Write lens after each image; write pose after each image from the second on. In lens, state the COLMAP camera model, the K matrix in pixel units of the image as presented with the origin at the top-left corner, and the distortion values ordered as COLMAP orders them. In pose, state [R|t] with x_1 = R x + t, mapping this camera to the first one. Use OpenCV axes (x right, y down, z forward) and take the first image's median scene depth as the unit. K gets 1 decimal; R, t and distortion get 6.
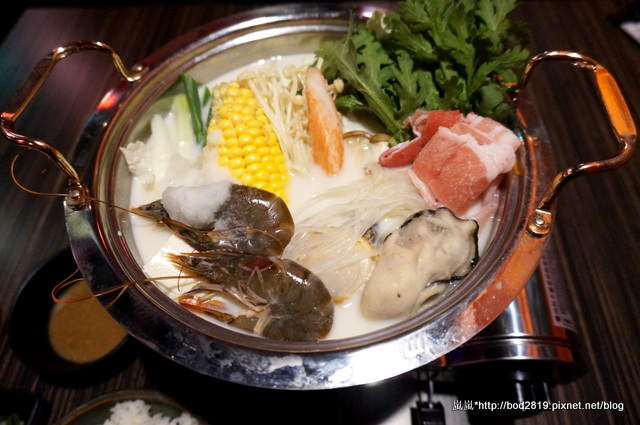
lens RADIAL K [[429.8, 0, 320.1], [0, 429.8, 212.0], [0, 0, 1]] dist [-0.011772, 0.012406]
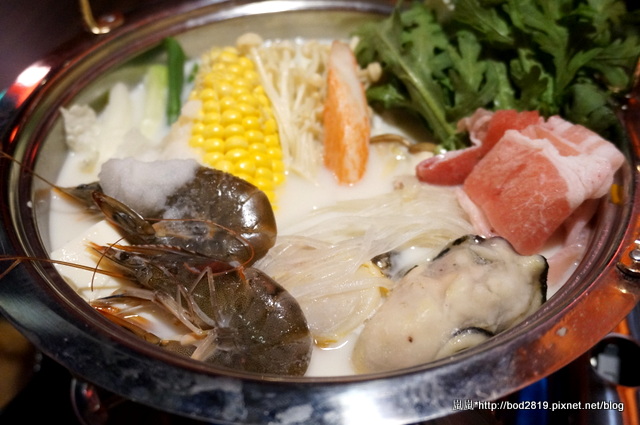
lens RADIAL K [[668.2, 0, 321.4], [0, 668.2, 212.0], [0, 0, 1]] dist [0.052119, 0.000000]
pose [[0.987378, 0.129748, -0.090831, 0.100528], [-0.146884, 0.964668, -0.218727, 0.215861], [0.059242, 0.229308, 0.971549, -0.043070]]
